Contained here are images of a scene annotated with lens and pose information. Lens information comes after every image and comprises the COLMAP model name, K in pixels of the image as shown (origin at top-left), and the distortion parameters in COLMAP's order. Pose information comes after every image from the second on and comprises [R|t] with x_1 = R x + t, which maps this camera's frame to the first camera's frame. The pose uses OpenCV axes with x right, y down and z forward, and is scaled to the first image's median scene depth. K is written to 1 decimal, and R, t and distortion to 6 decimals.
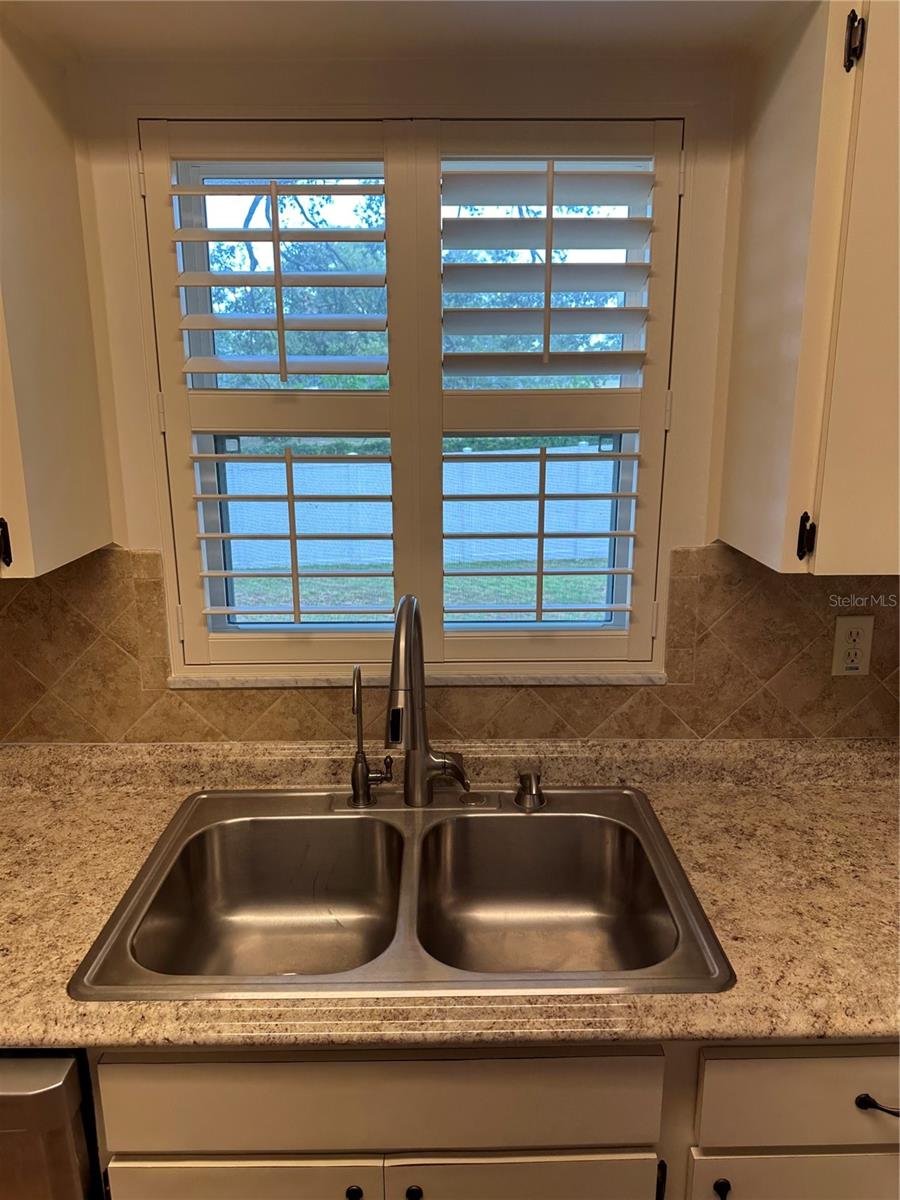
lens RADIAL K [[843.8, 0, 452.3], [0, 843.8, 591.0], [0, 0, 1]] dist [0.050978, -0.069847]
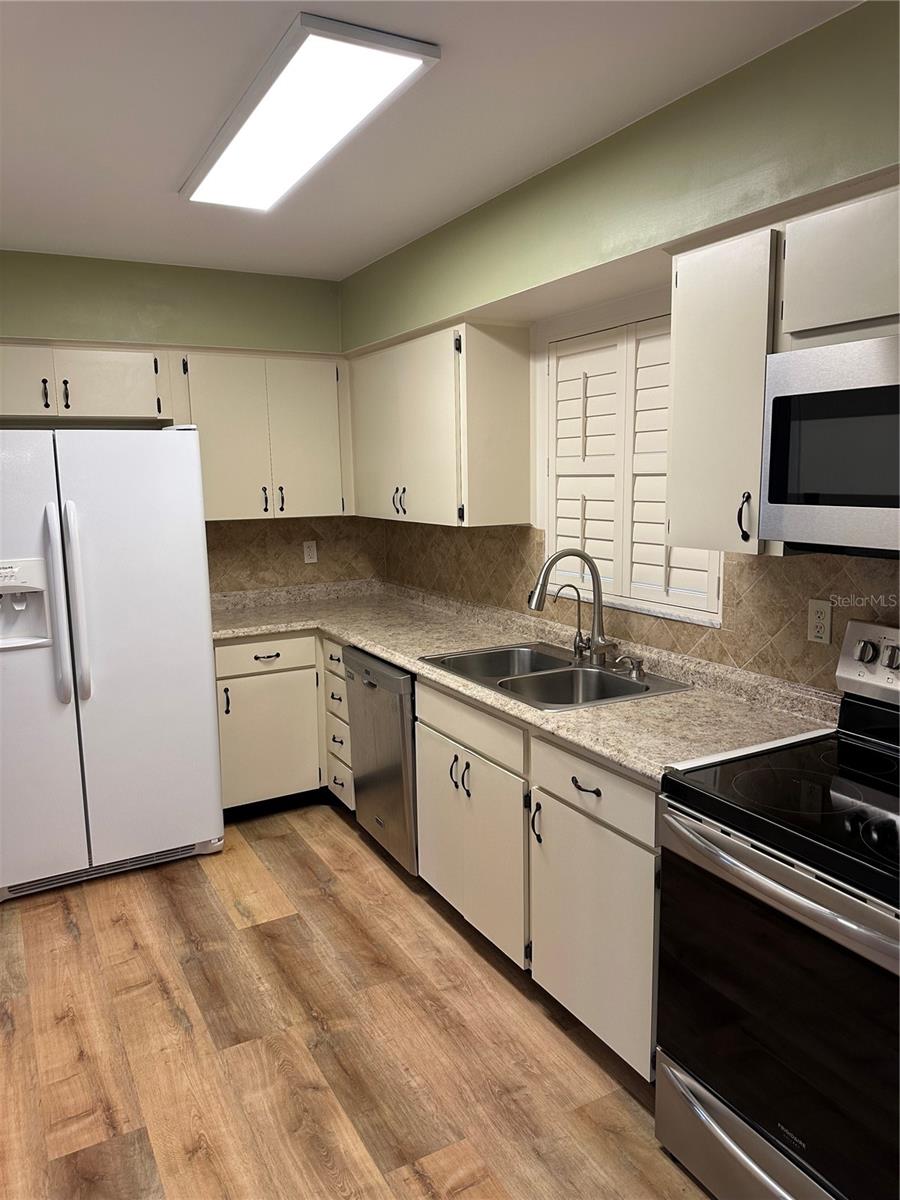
lens RADIAL K [[843.8, 0, 453.4], [0, 843.8, 606.4], [0, 0, 1]] dist [0.050978, -0.069847]
pose [[0.464059, 0.129459, -0.876293, 1.443381], [-0.184556, 0.981684, 0.047293, 0.086850], [0.866365, 0.139778, 0.479451, -0.228947]]
